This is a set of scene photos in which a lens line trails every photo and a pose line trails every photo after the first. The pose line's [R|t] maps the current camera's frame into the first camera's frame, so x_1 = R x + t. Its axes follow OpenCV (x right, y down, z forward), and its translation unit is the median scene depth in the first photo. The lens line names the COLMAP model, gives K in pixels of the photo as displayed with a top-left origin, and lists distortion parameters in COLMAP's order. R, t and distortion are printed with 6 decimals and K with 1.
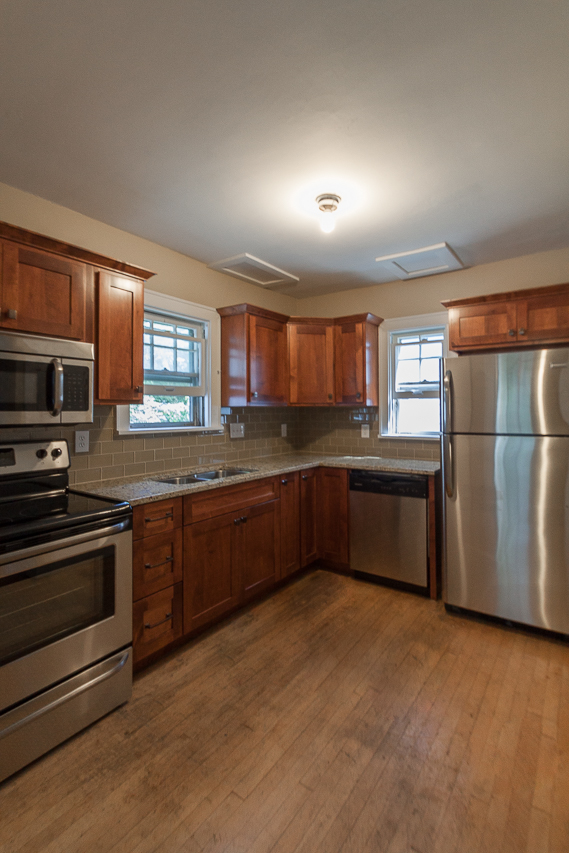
lens RADIAL K [[412.5, 0, 283.8], [0, 412.5, 403.6], [0, 0, 1]] dist [0.002045, -0.000953]
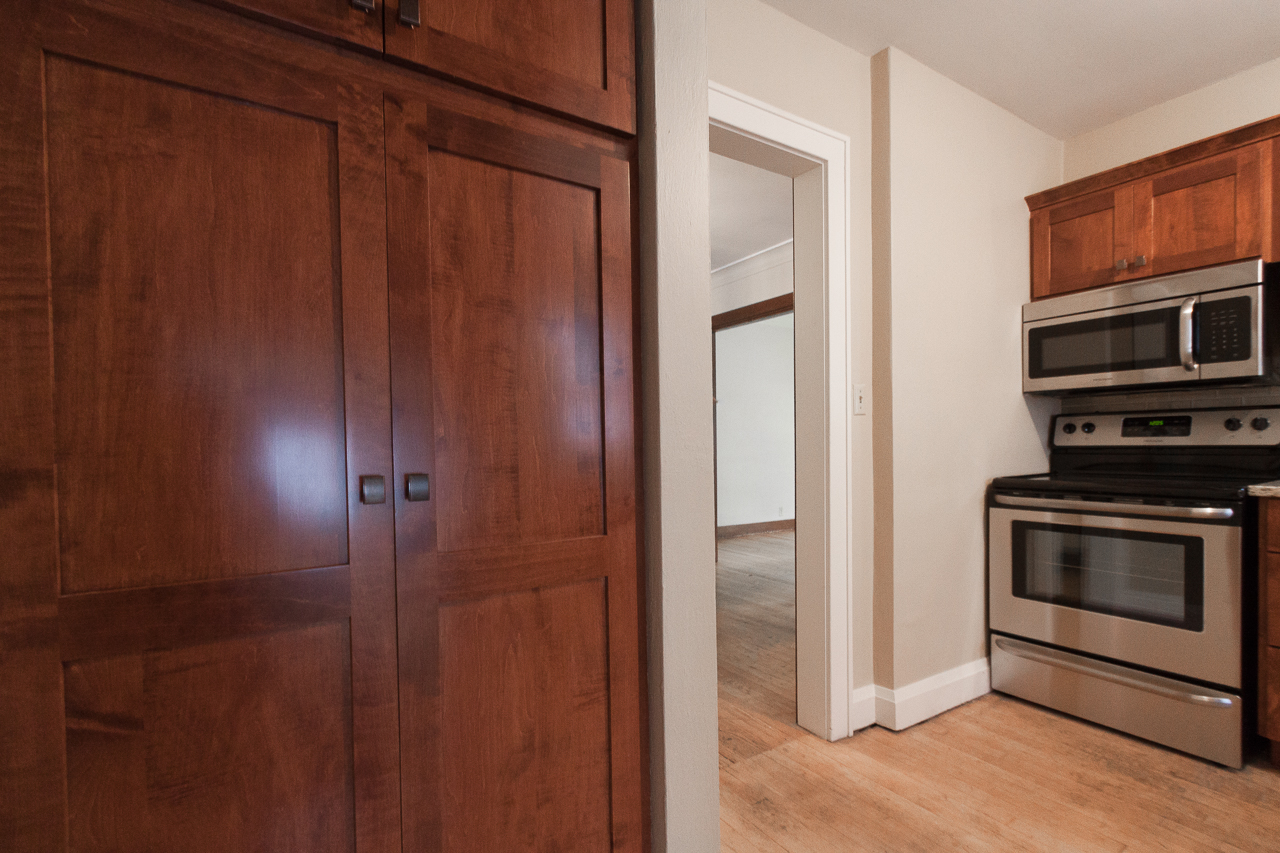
lens RADIAL K [[601.3, 0, 638.8], [0, 601.3, 456.8], [0, 0, 1]] dist [0.008619, -0.000711]
pose [[-0.374666, 0.029390, -0.926694, 0.622332], [0.025510, 0.999446, 0.021384, 0.096371], [0.926809, -0.015628, -0.375208, 0.308942]]
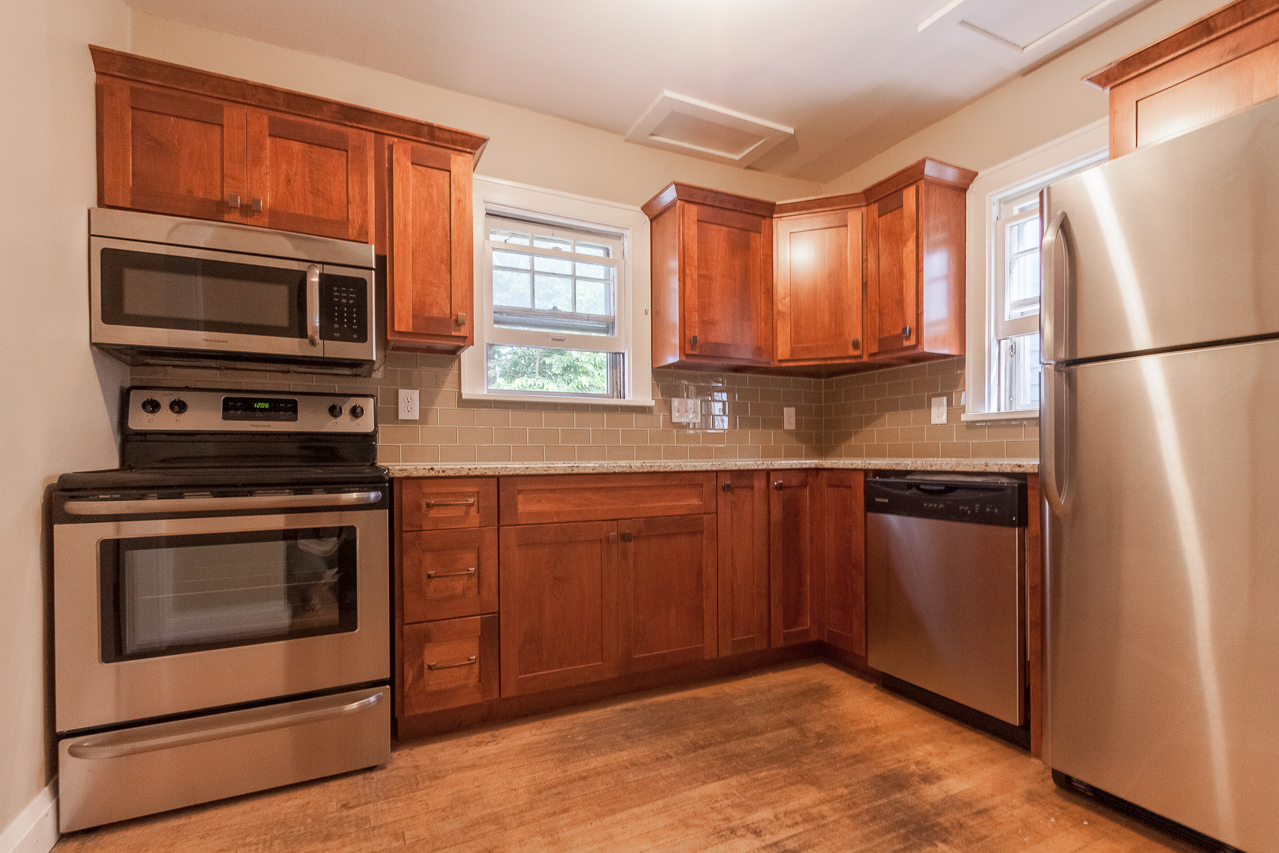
lens RADIAL K [[600.8, 0, 638.3], [0, 600.8, 456.8], [0, 0, 1]] dist [0.008619, -0.000711]
pose [[0.878341, 0.004592, -0.478013, 0.294471], [0.005620, 0.999786, 0.019932, 0.137999], [0.478002, -0.020194, 0.878127, 0.237271]]
